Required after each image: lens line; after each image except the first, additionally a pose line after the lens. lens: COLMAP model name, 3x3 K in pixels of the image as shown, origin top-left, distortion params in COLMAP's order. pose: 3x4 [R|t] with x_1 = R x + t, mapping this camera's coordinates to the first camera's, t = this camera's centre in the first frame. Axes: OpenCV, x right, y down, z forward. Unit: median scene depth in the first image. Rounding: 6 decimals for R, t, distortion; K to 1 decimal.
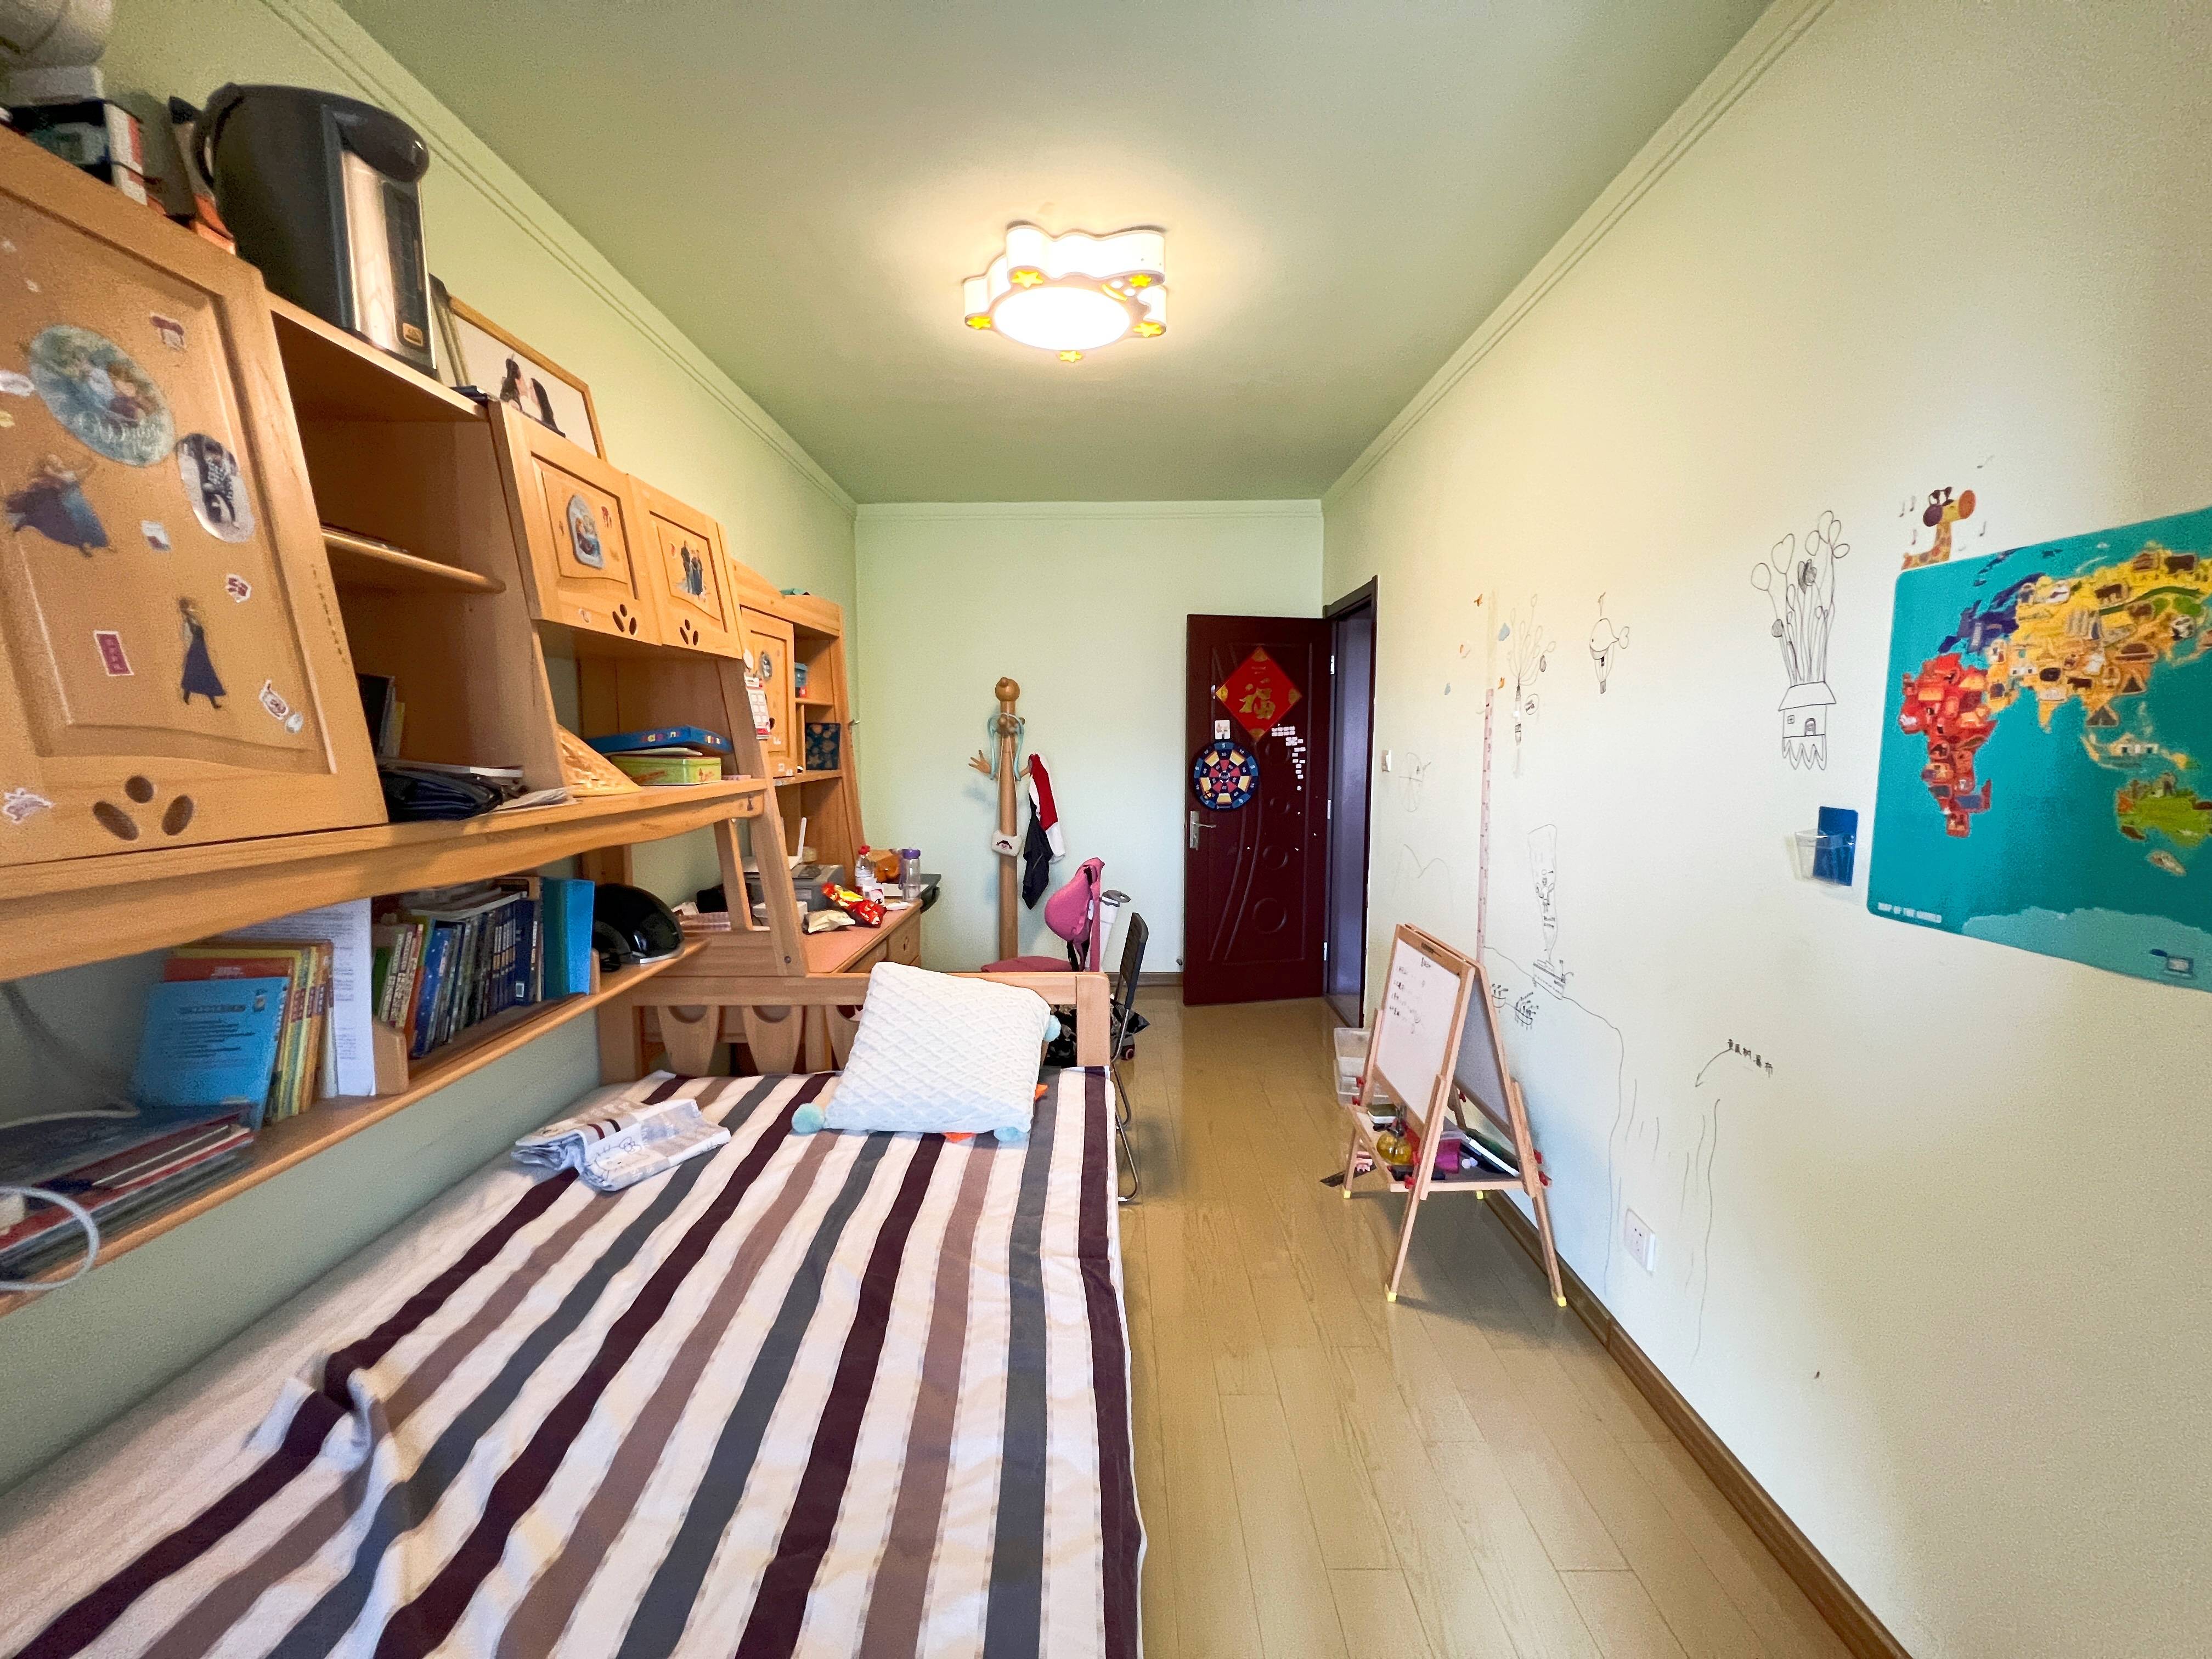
lens RADIAL K [[896.5, 0, 1109.4], [0, 896.5, 829.4], [0, 0, 1]] dist [0.000911, 0.000089]
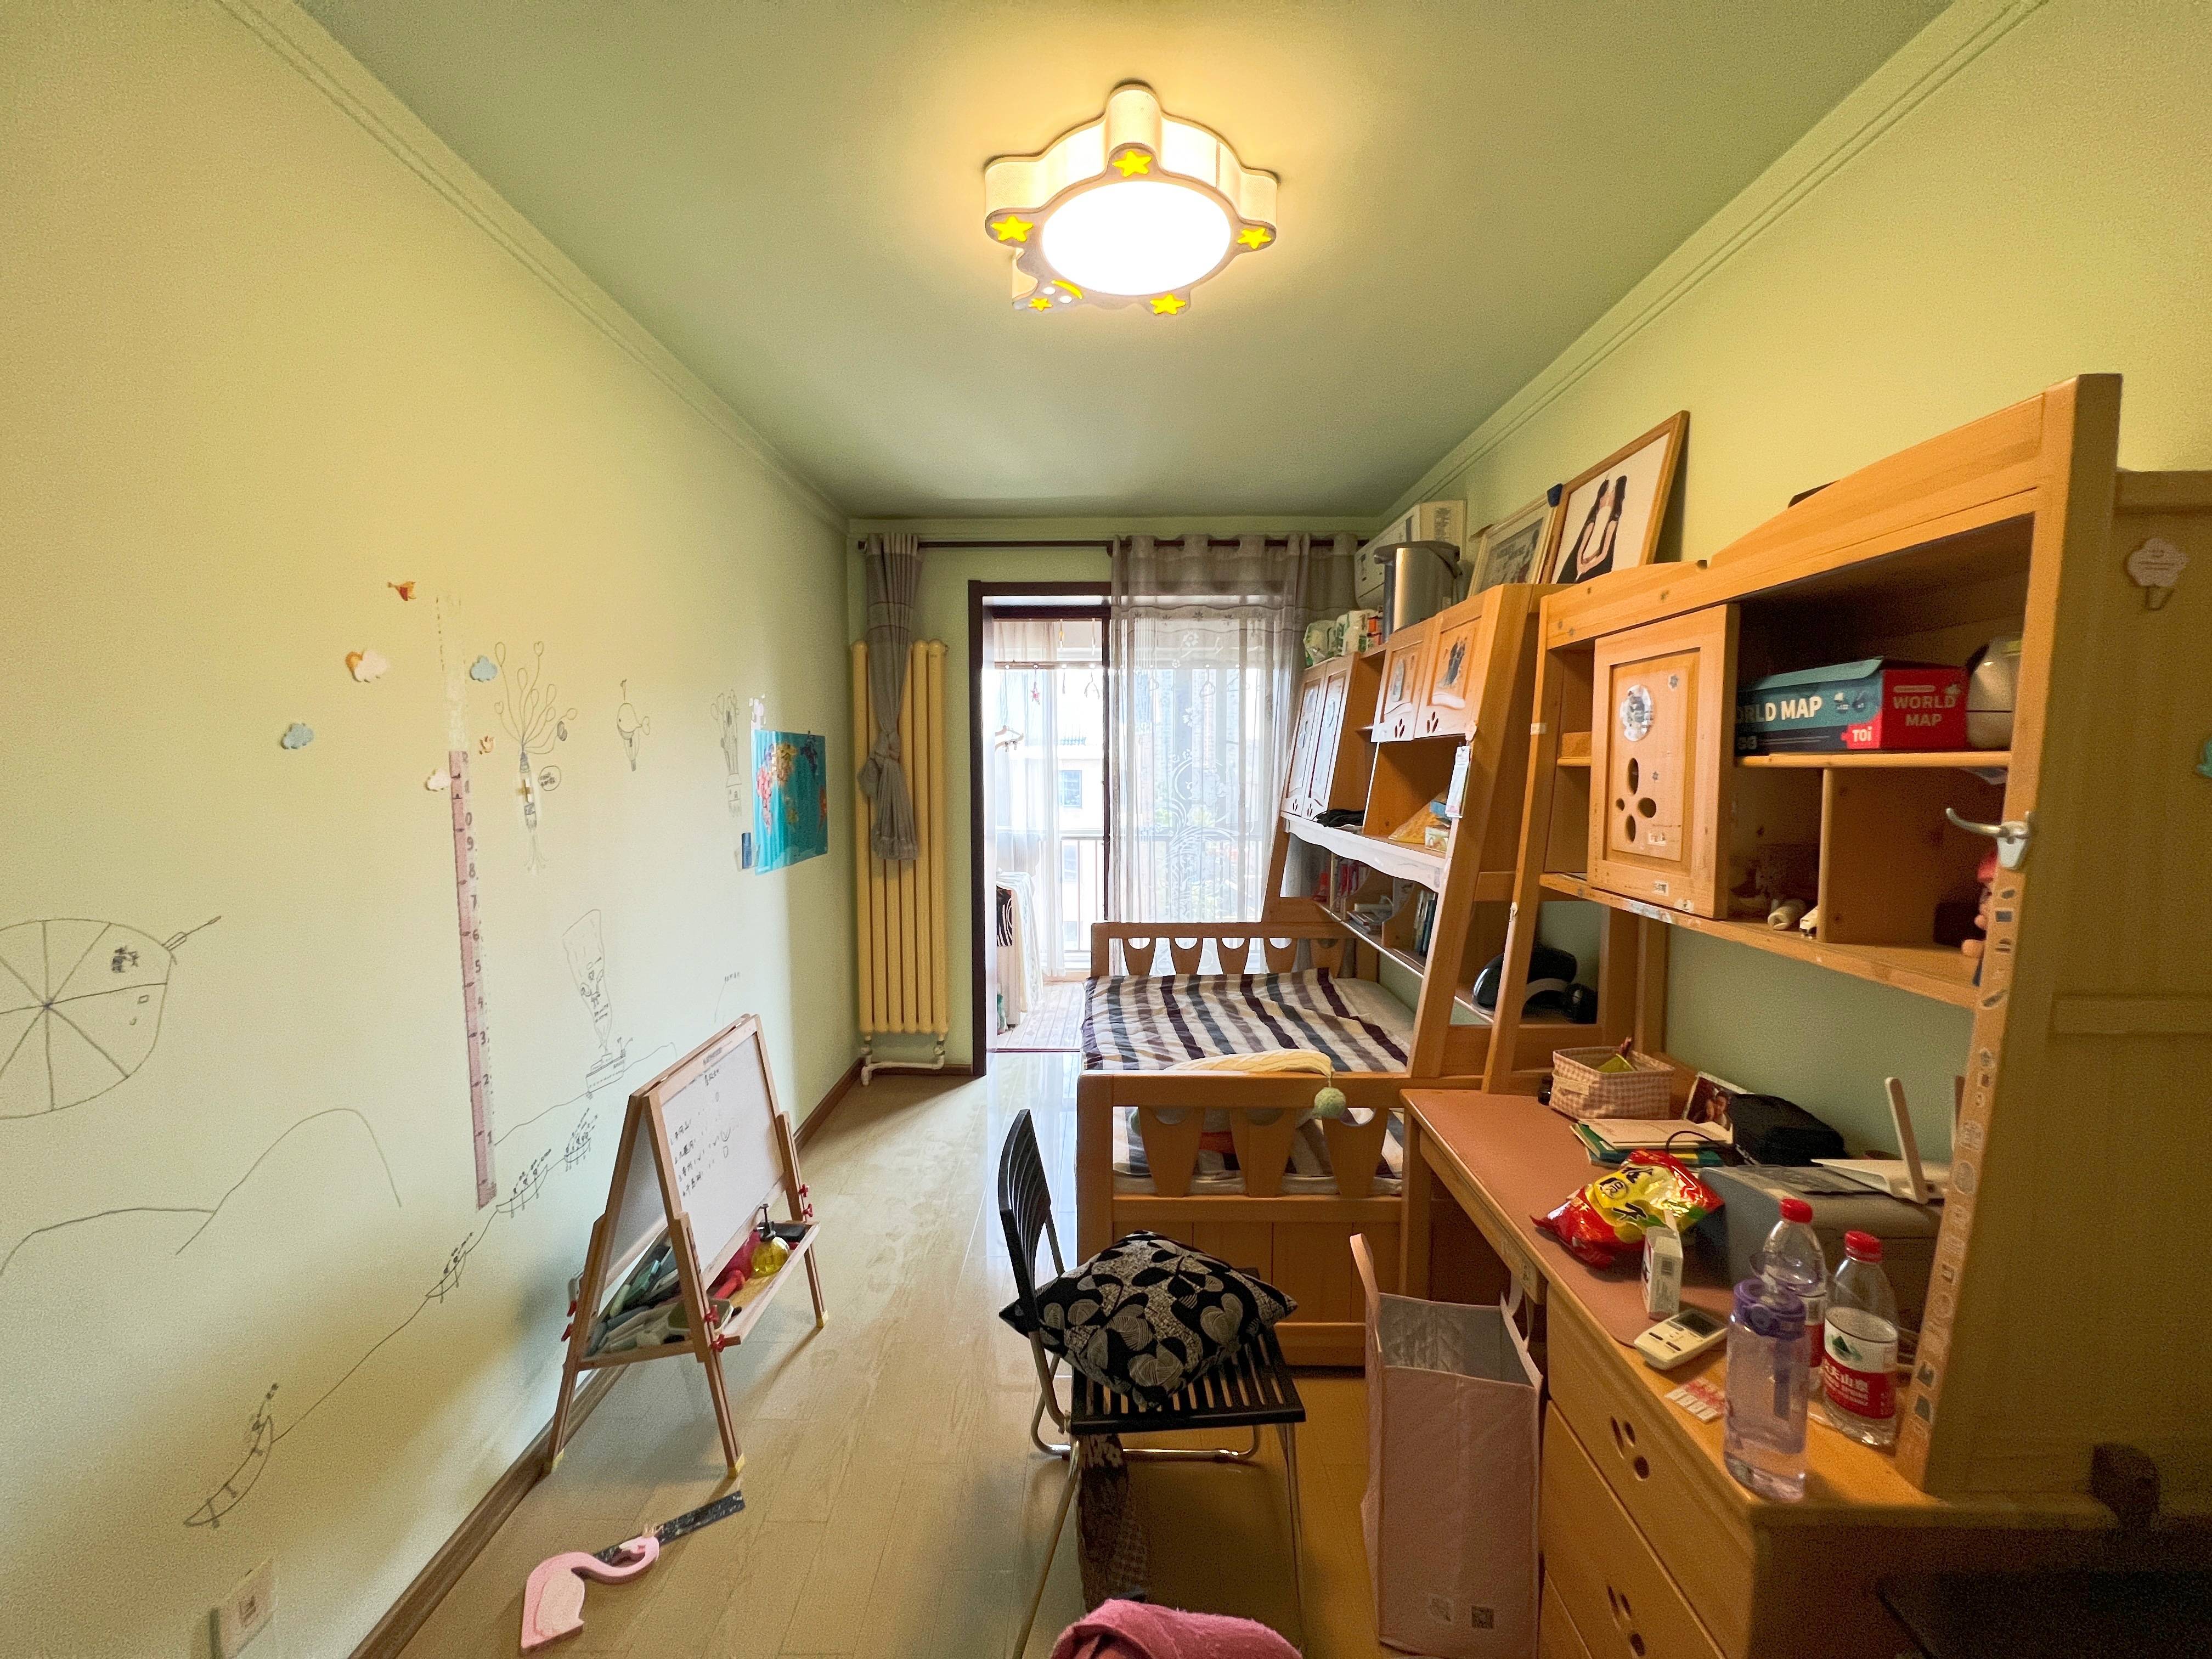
lens RADIAL K [[896.5, 0, 1102.5], [0, 896.5, 828.6], [0, 0, 1]] dist [0.000911, 0.000089]
pose [[-0.999927, -0.000736, 0.012031, -0.037779], [0.001409, 0.984150, 0.177331, -0.253749], [-0.011971, 0.177335, -0.984078, 1.915521]]
